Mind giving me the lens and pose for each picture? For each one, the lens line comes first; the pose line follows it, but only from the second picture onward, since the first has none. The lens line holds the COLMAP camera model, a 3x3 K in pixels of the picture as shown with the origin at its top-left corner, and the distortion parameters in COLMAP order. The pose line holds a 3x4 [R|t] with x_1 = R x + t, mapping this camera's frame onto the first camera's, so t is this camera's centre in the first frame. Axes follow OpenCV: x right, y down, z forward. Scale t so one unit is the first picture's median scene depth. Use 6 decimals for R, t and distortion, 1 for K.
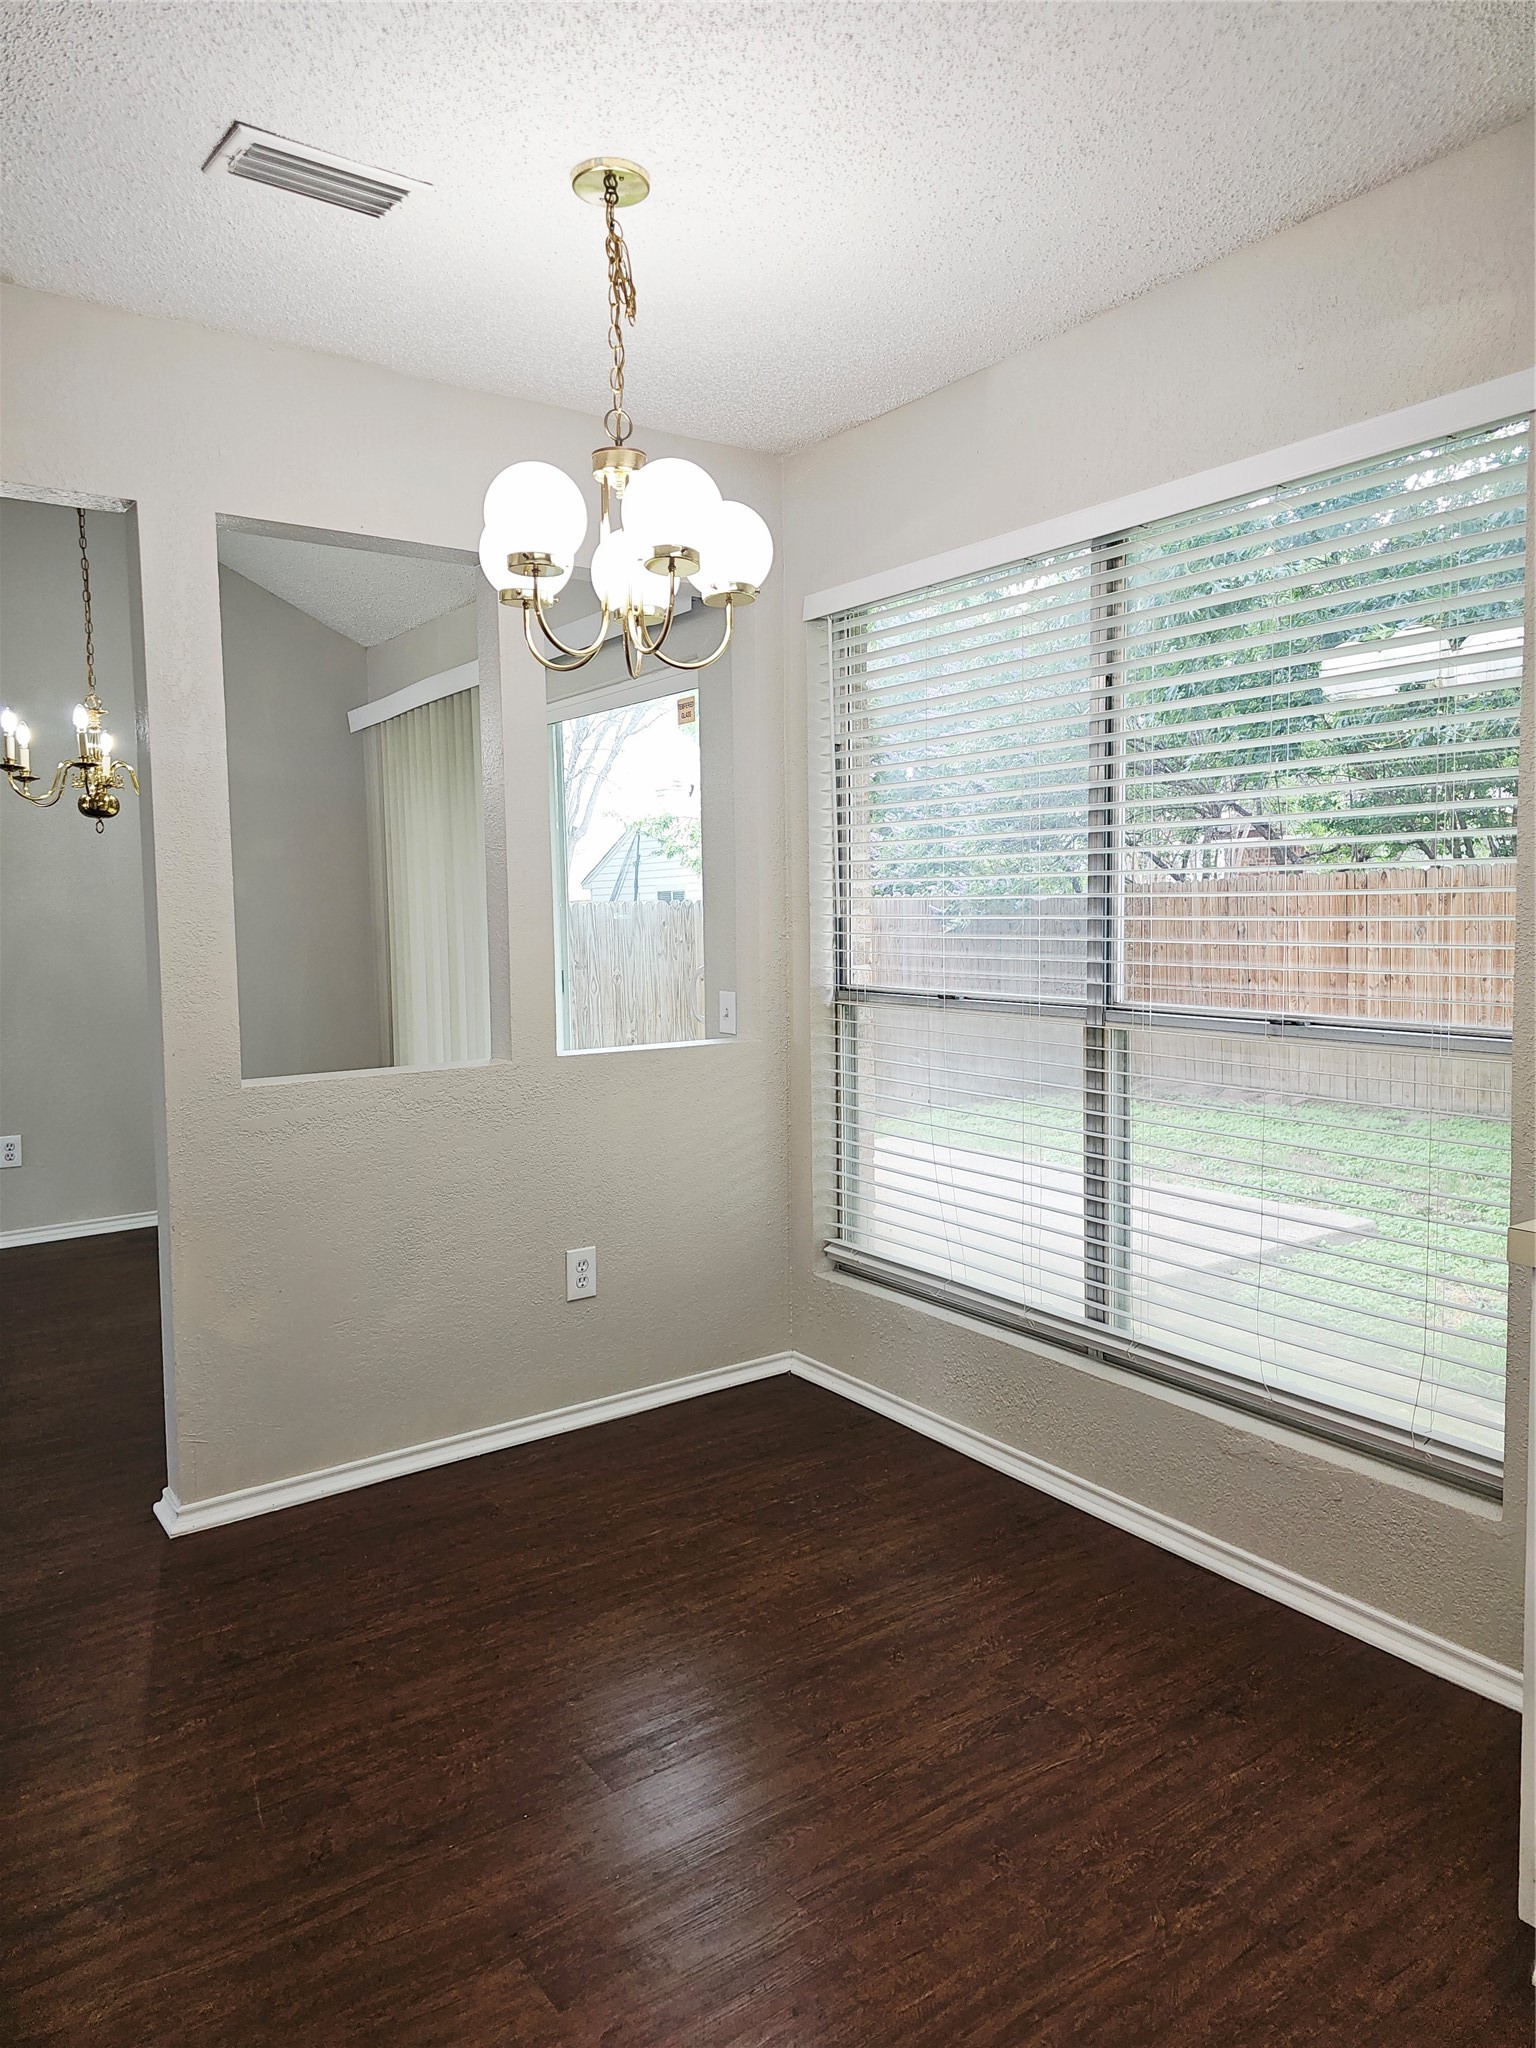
lens RADIAL K [[1371.9, 0, 775.5], [0, 1371.9, 1007.7], [0, 0, 1]] dist [0.061442, -0.050382]
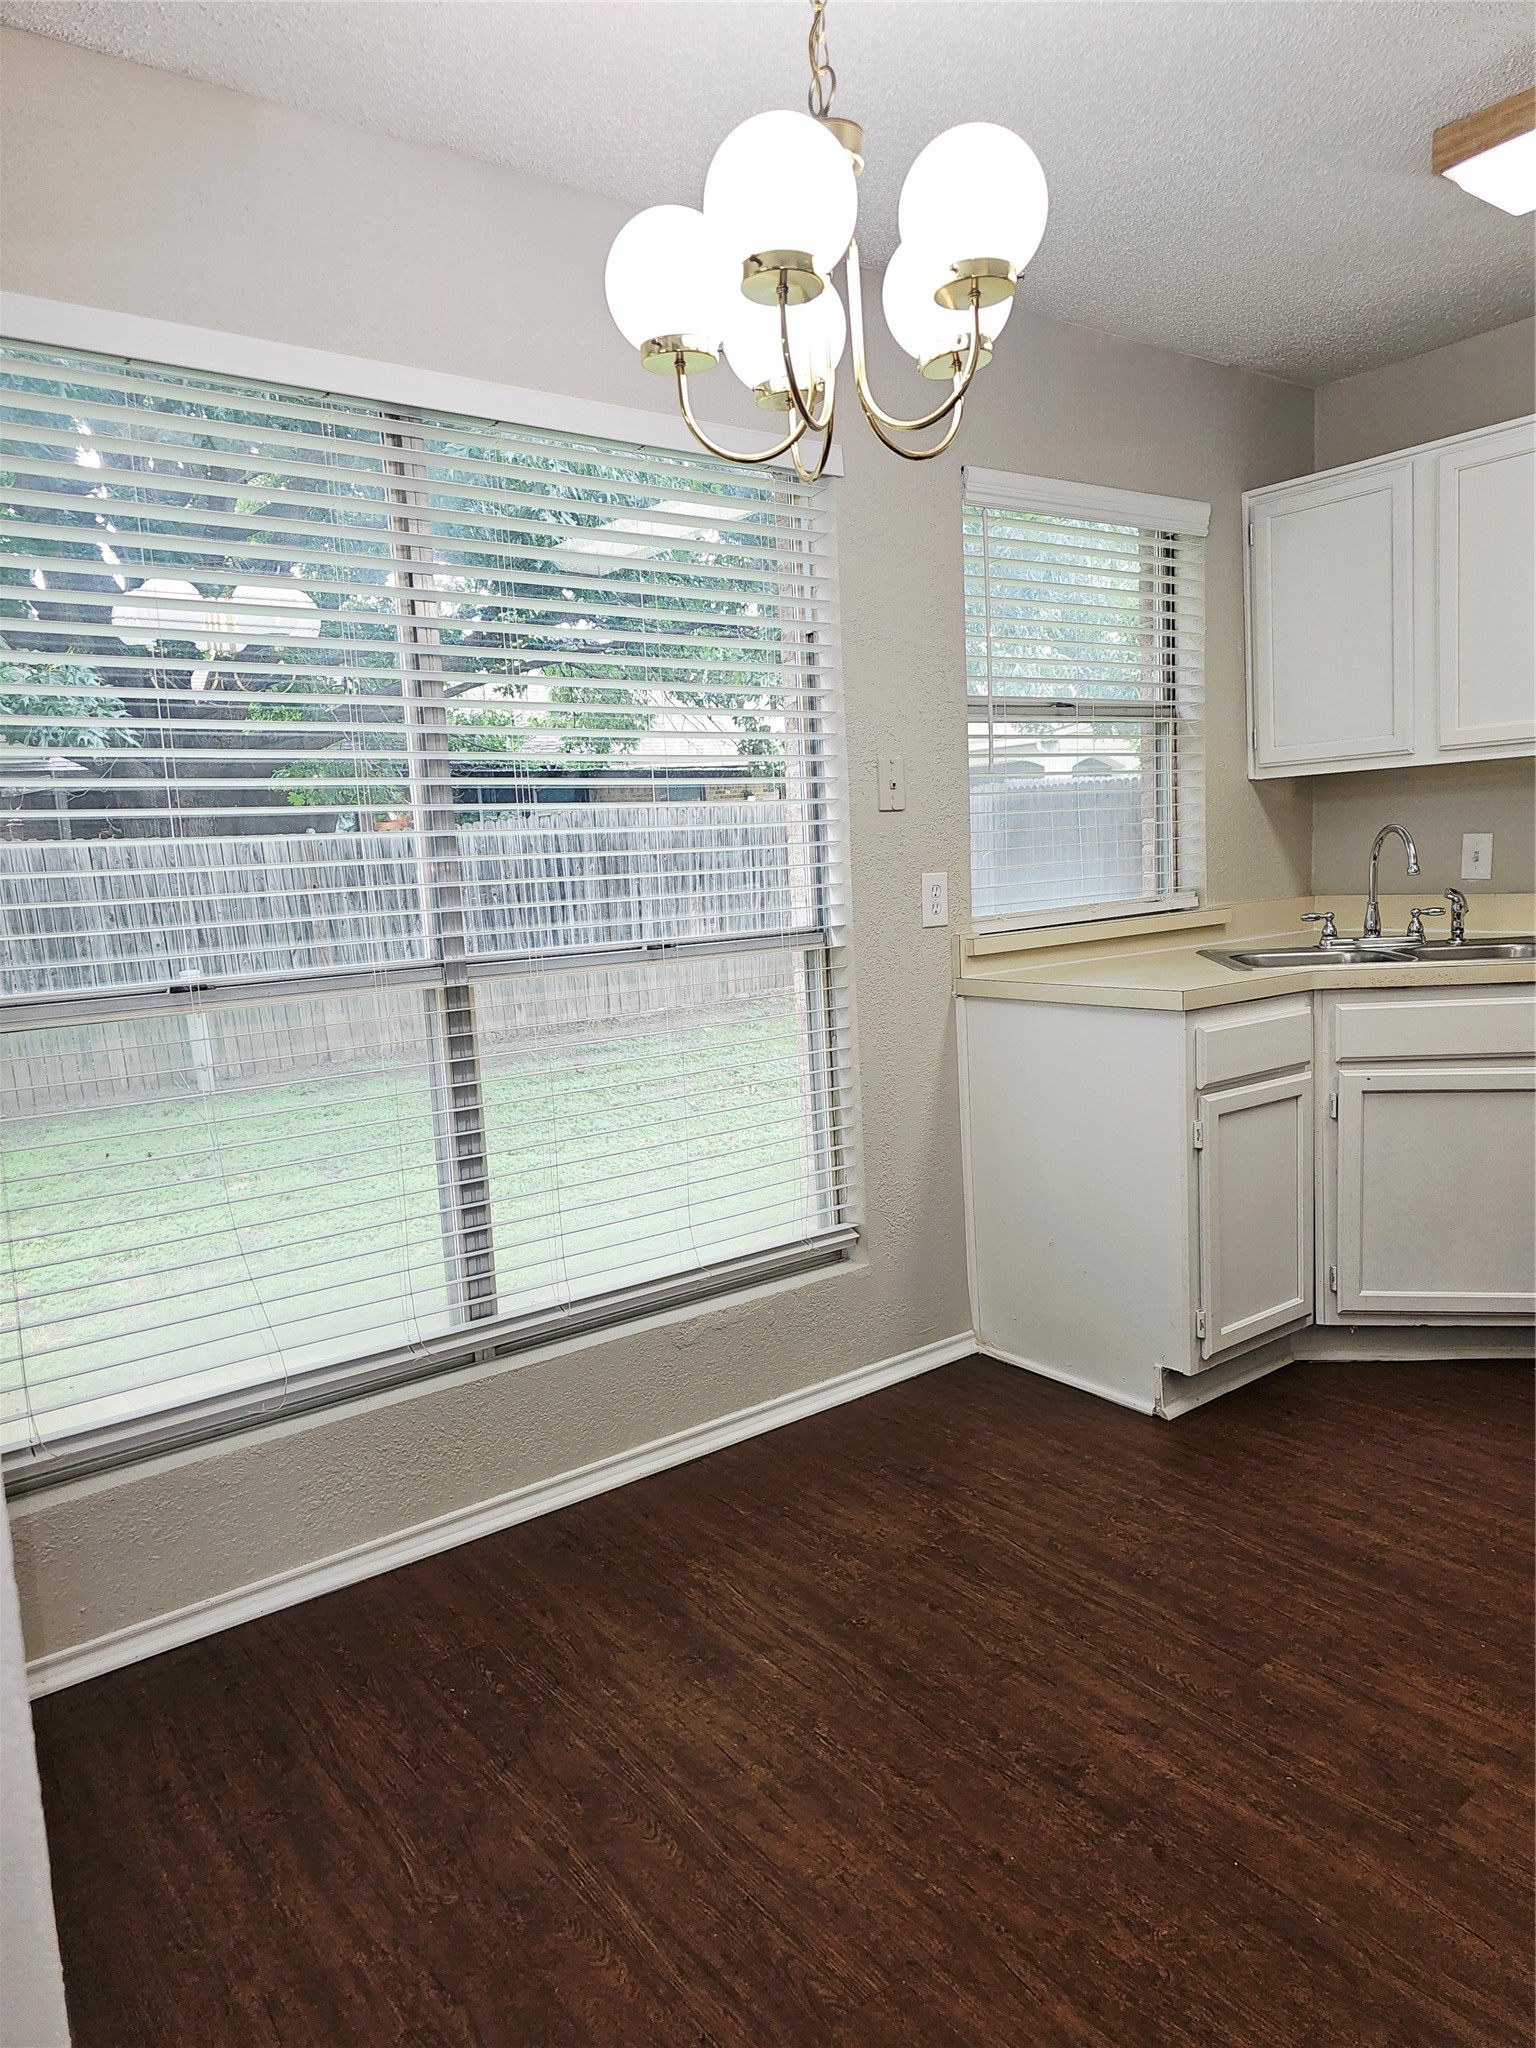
lens RADIAL K [[1371.9, 0, 761.9], [0, 1371.9, 1028.5], [0, 0, 1]] dist [0.061442, -0.050382]
pose [[-0.022695, -0.114309, 0.993186, -0.813710], [0.127295, 0.985026, 0.116279, -0.046223], [-0.991605, 0.129066, -0.007804, 1.043808]]
